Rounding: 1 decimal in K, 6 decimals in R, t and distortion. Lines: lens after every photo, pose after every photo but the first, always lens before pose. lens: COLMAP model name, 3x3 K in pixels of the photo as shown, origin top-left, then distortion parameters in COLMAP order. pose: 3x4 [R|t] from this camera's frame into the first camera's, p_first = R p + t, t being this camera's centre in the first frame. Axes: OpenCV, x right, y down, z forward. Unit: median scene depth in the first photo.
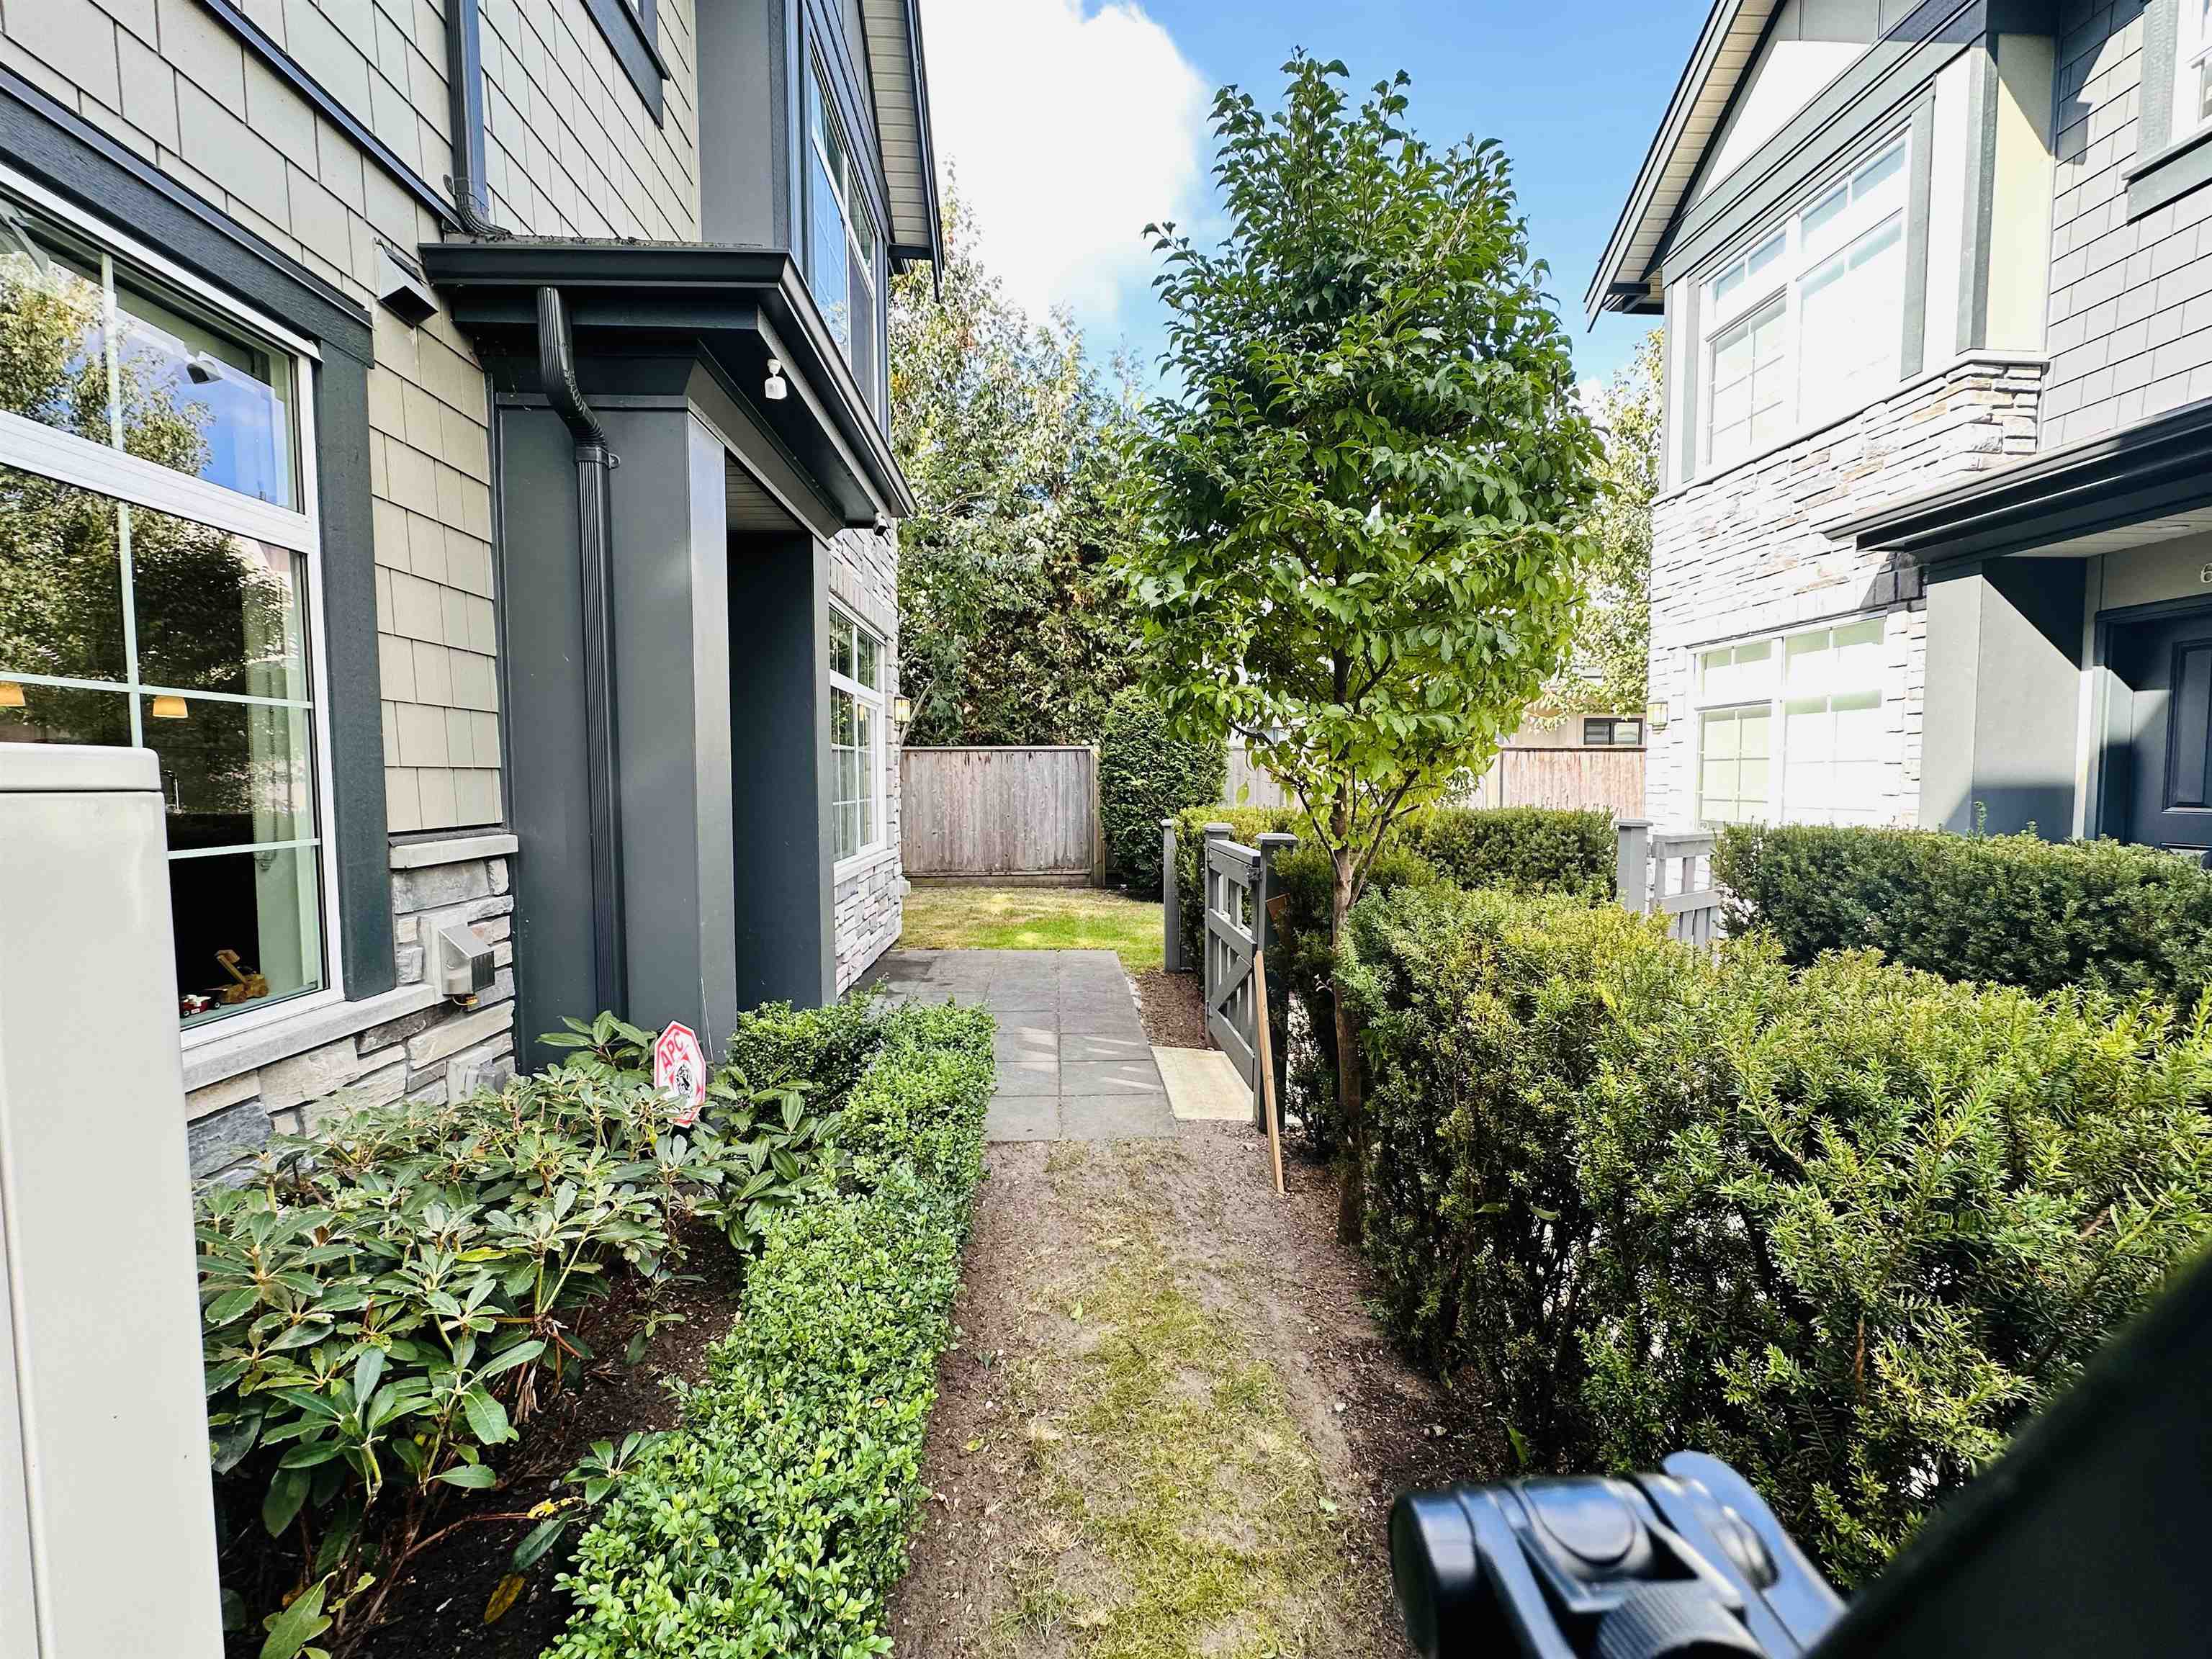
lens RADIAL K [[878.9, 0, 1104.8], [0, 878.9, 826.7], [0, 0, 1]] dist [-0.000799, 0.000235]
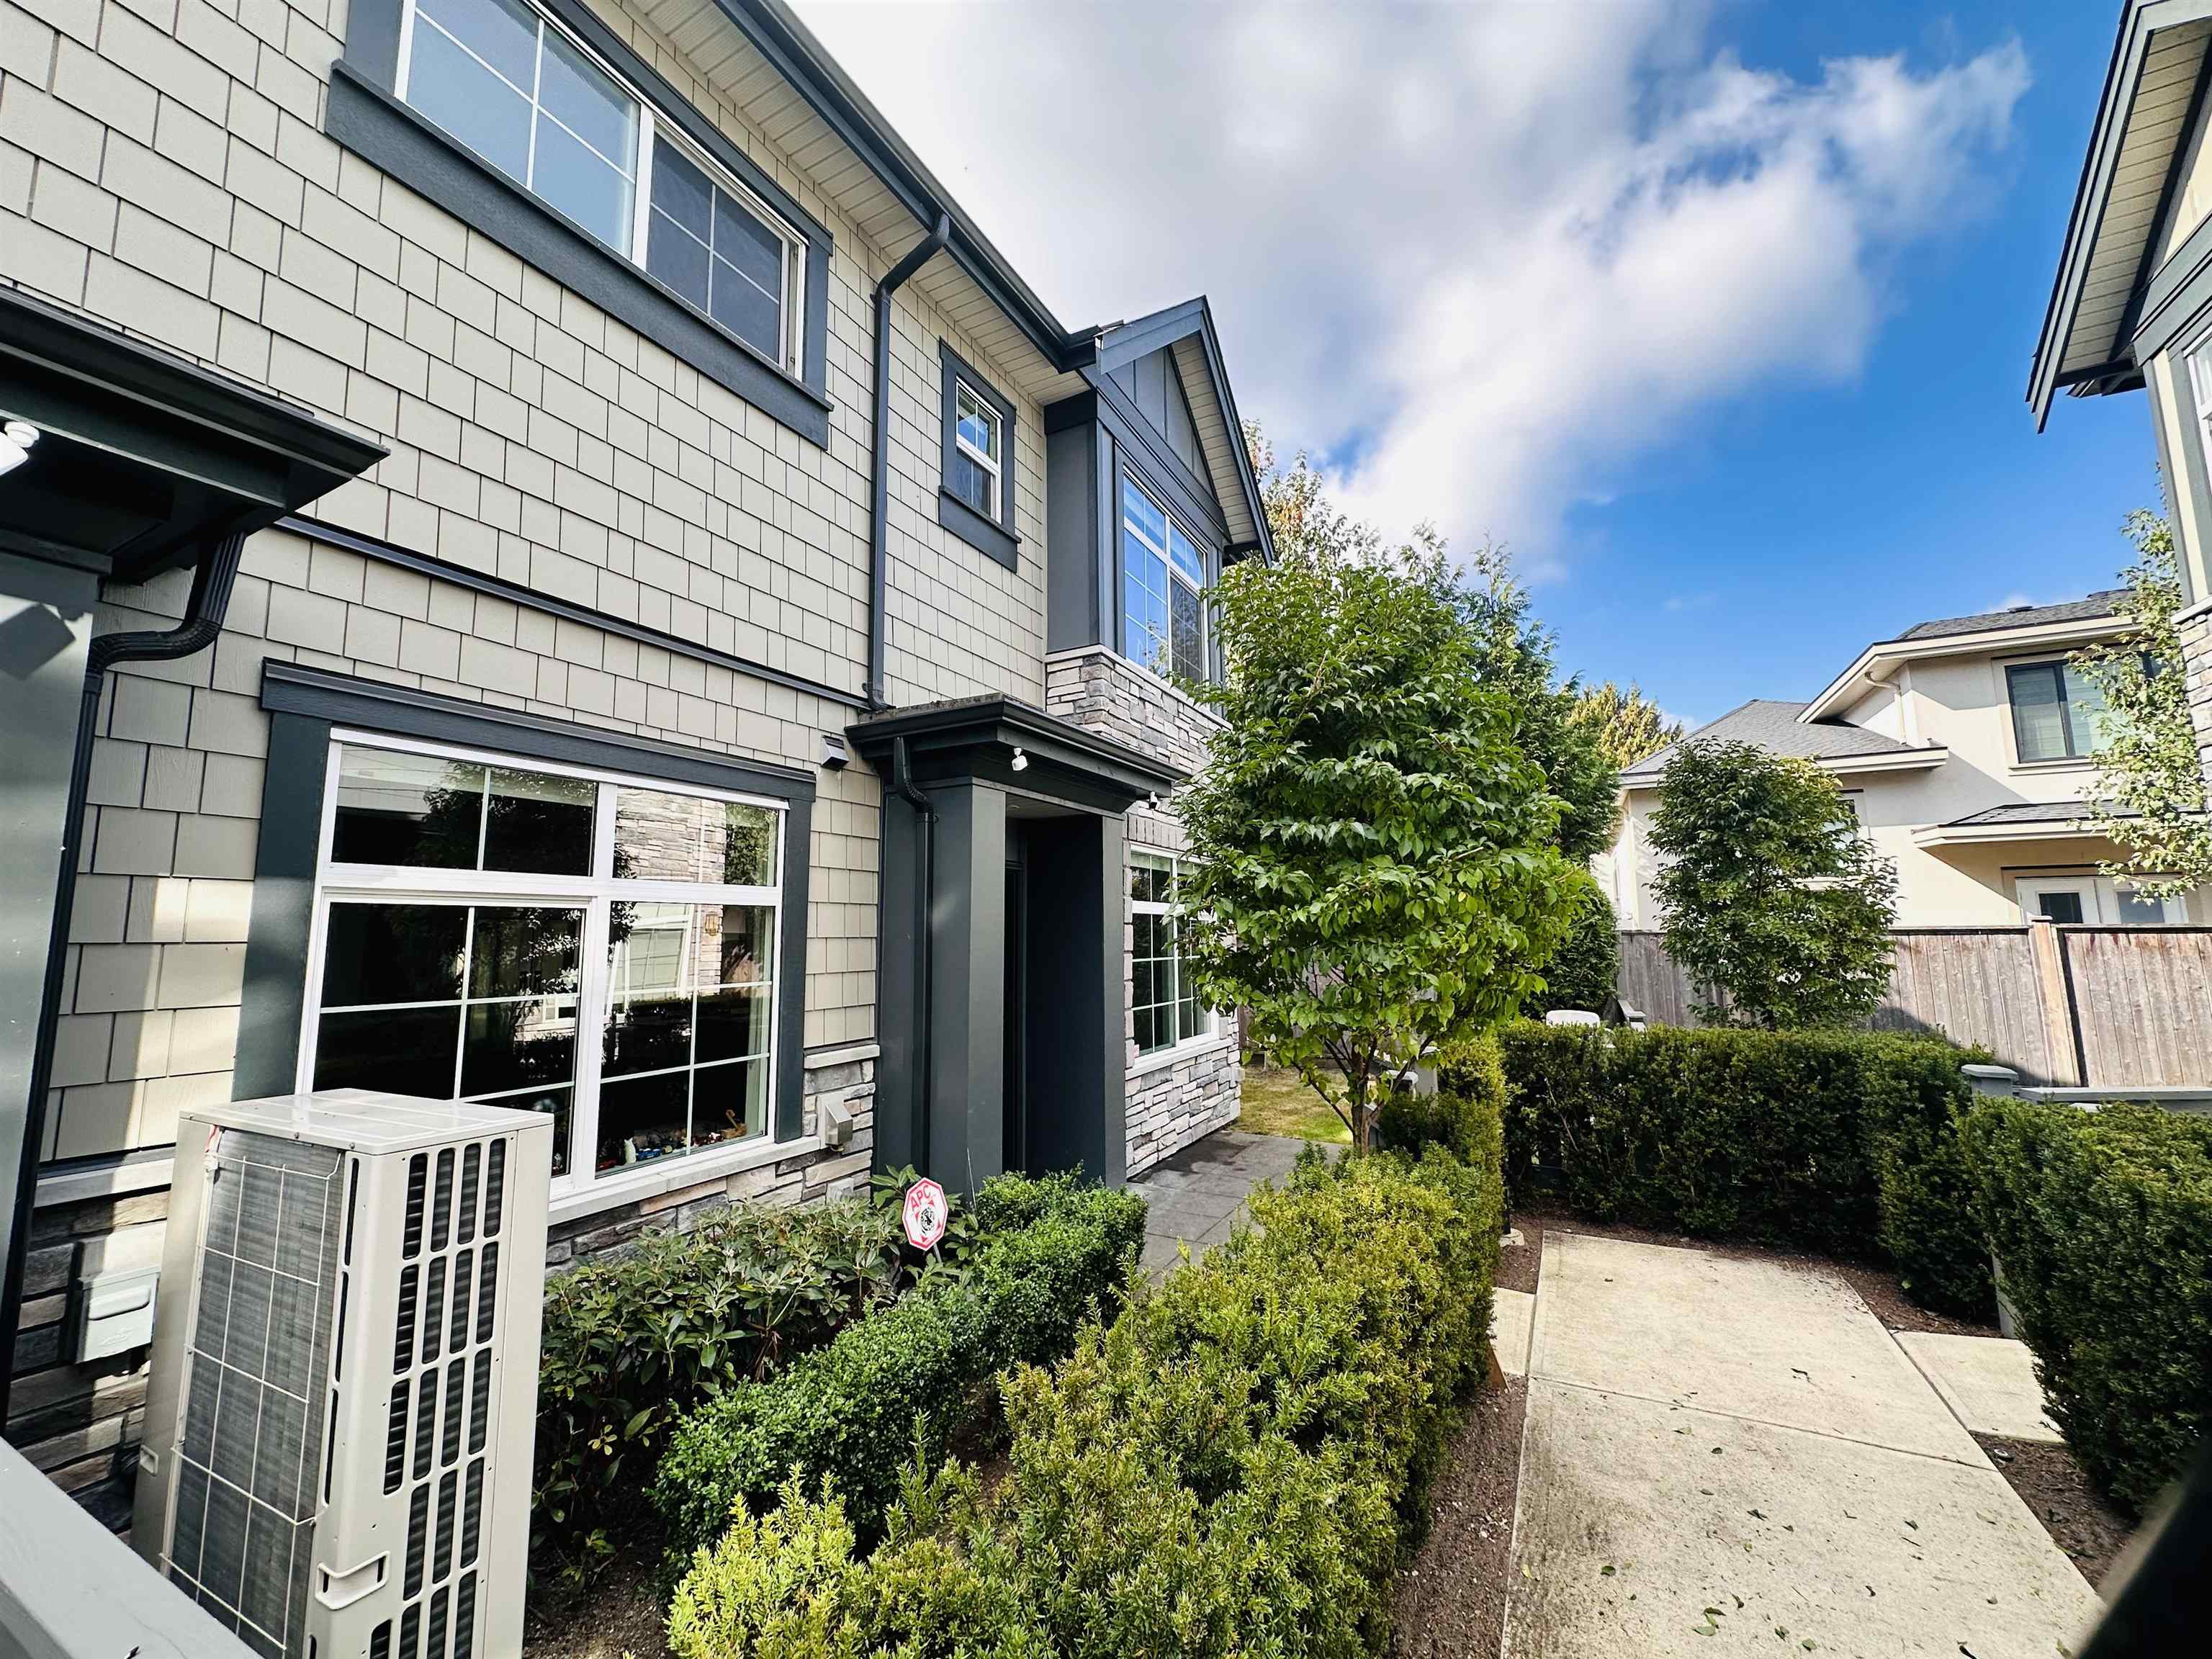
lens RADIAL K [[878.9, 0, 1104.9], [0, 878.9, 828.7], [0, 0, 1]] dist [-0.000799, 0.000235]
pose [[0.857462, -0.069007, -0.509900, 0.632288], [-0.020642, 0.985555, -0.168093, -0.138234], [0.514134, 0.154659, 0.843651, -0.266812]]
